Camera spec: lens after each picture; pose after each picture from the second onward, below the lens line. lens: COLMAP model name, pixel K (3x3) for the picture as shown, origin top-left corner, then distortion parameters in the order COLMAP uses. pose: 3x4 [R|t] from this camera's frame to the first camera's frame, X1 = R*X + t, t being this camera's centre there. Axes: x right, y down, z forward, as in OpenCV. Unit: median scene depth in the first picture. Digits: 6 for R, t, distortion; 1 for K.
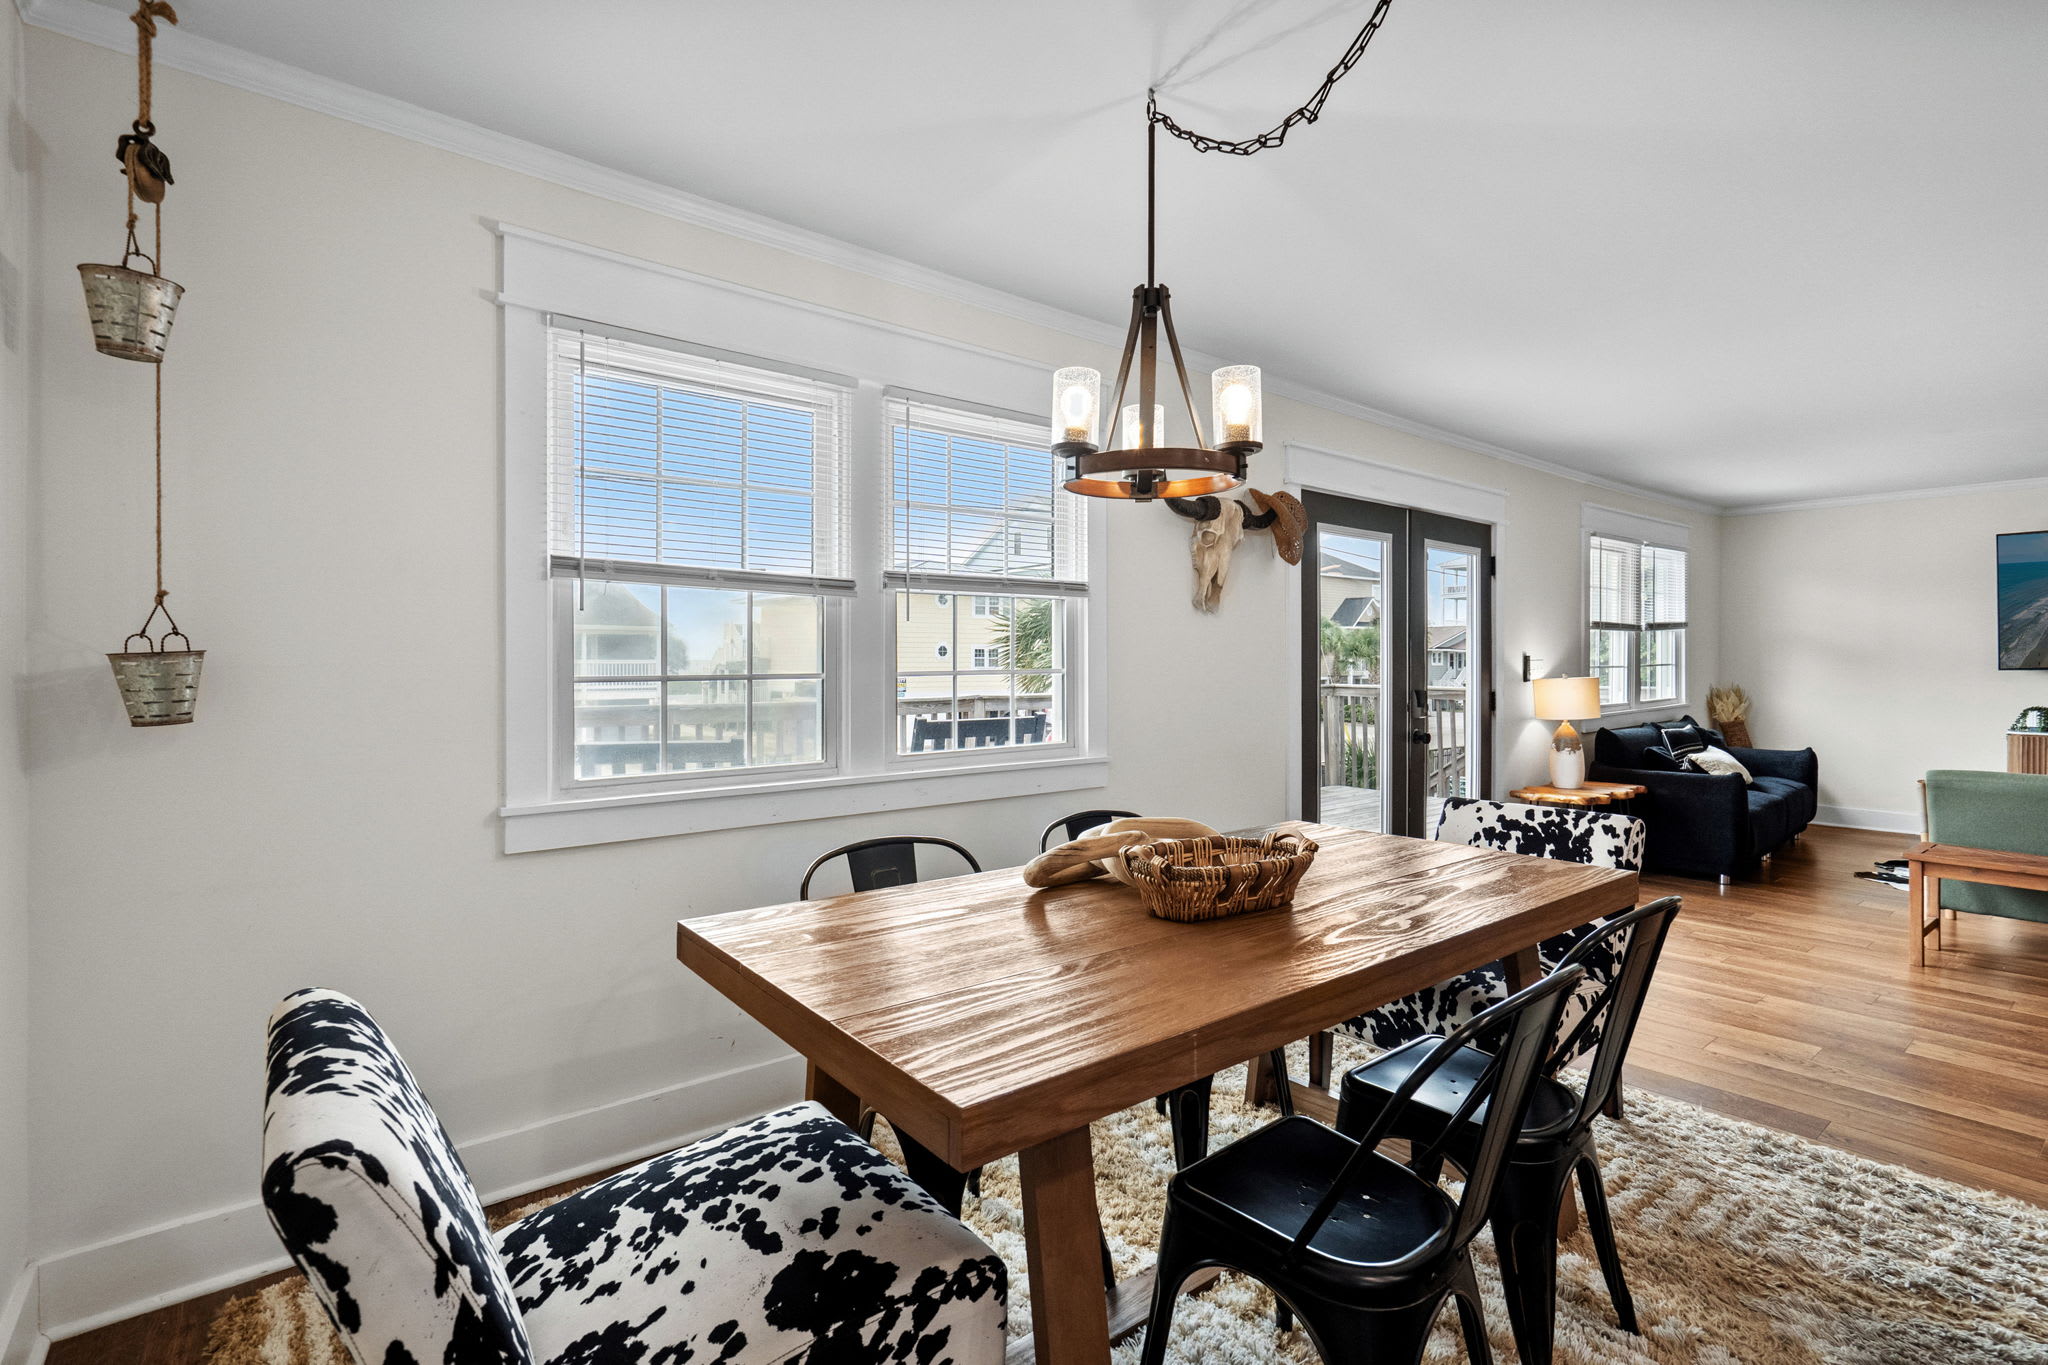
lens RADIAL K [[935.2, 0, 1022.9], [0, 935.2, 677.2], [0, 0, 1]] dist [-0.001372, 0.000844]
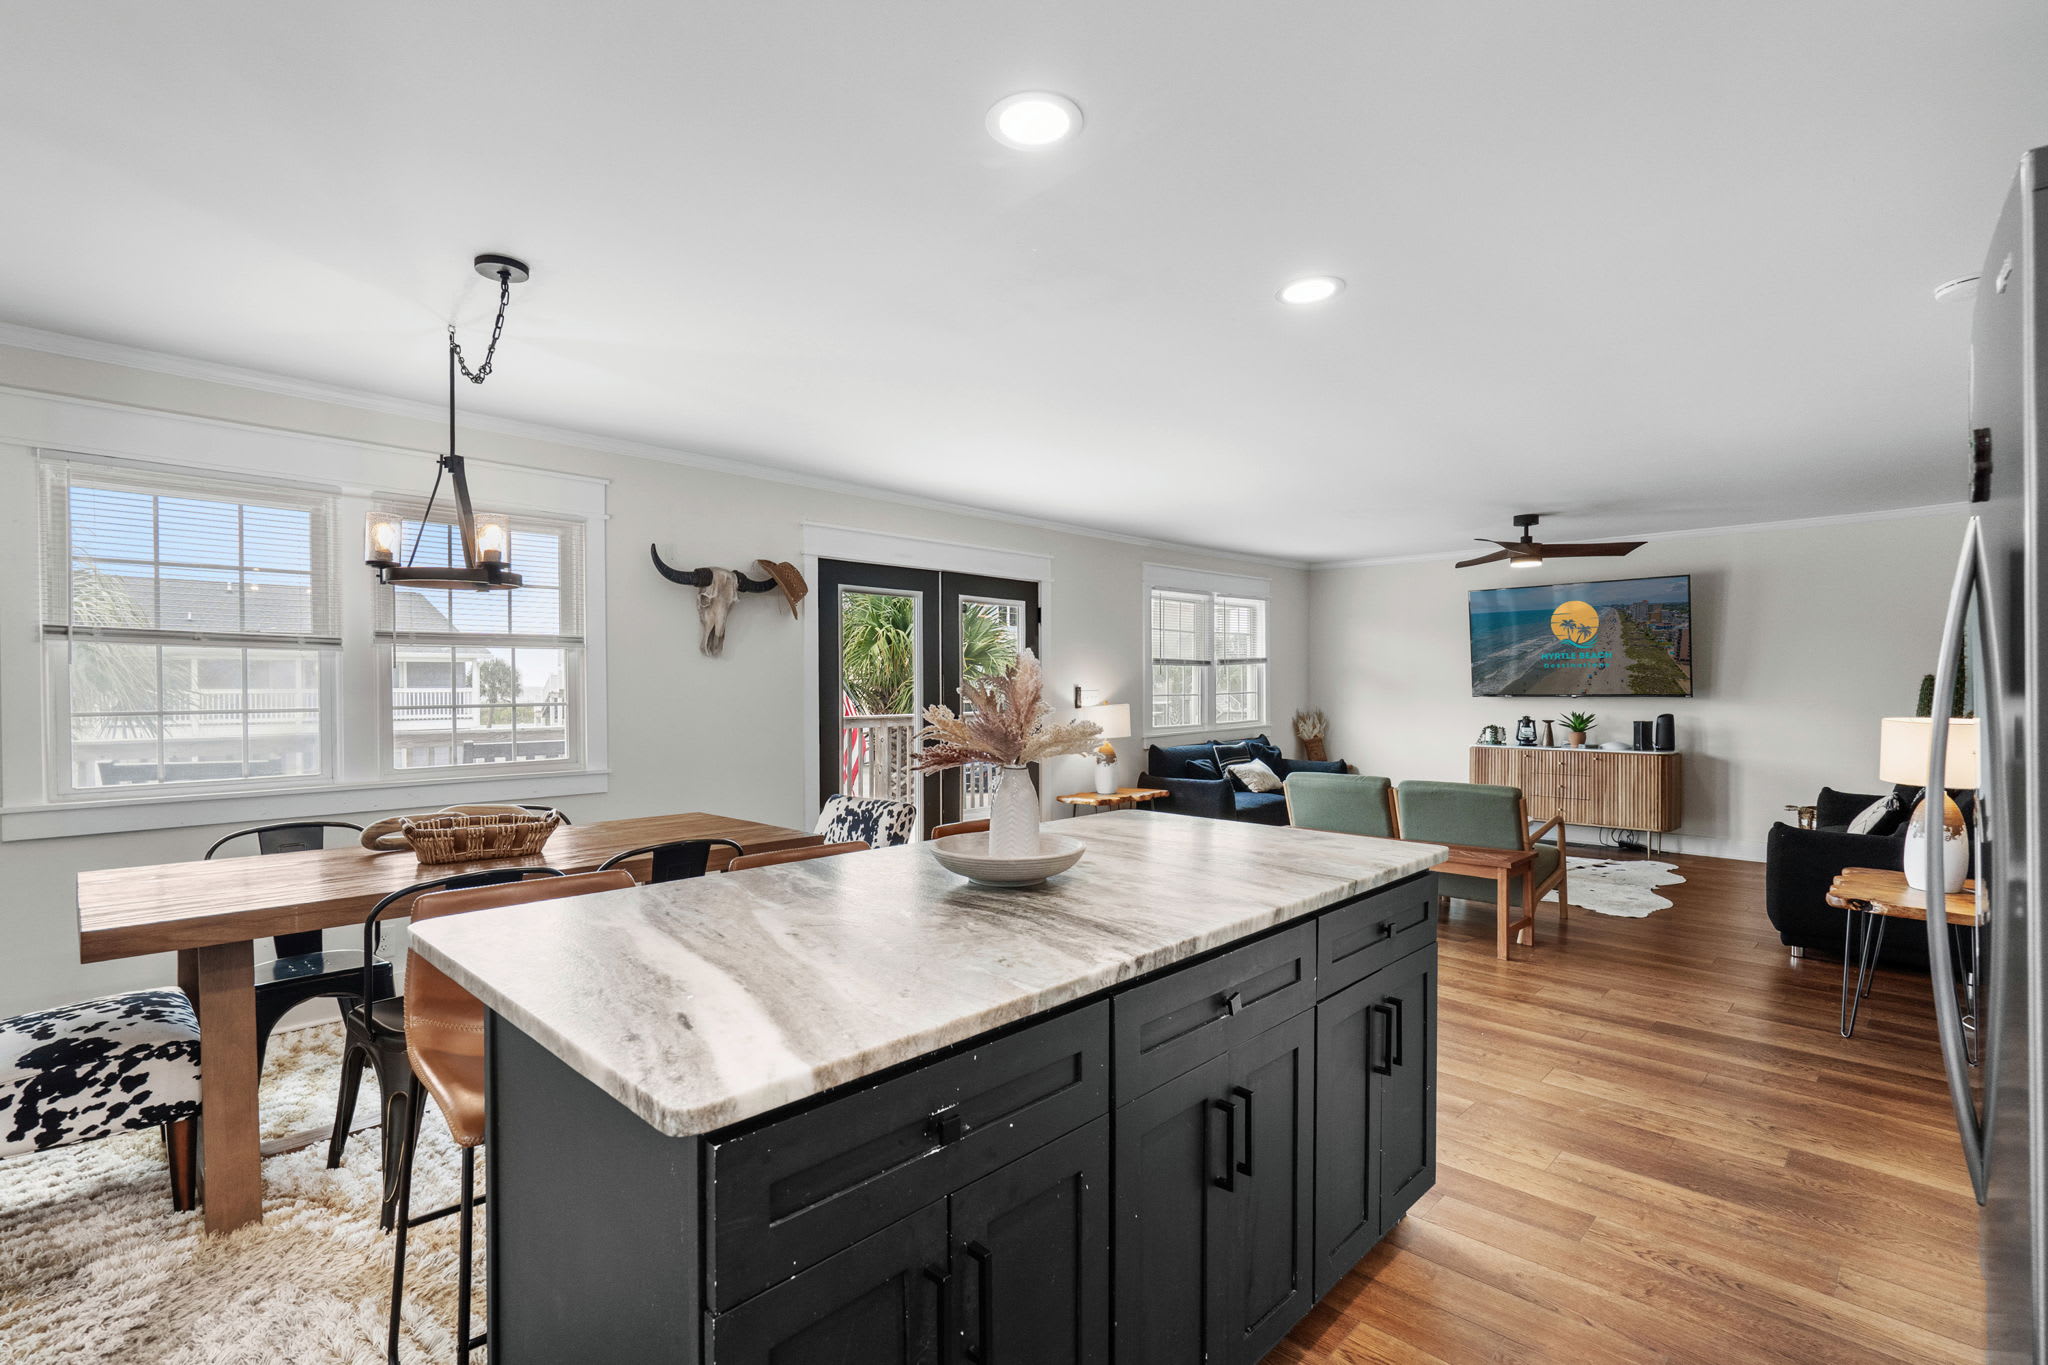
lens RADIAL K [[946.7, 0, 1025.5], [0, 946.7, 686.3], [0, 0, 1]] dist [-0.001980, 0.001668]
pose [[0.991267, -0.000066, 0.131873, 0.537084], [0.001926, 0.999900, -0.013979, -0.011186], [-0.131859, 0.014111, 0.991168, -0.415768]]
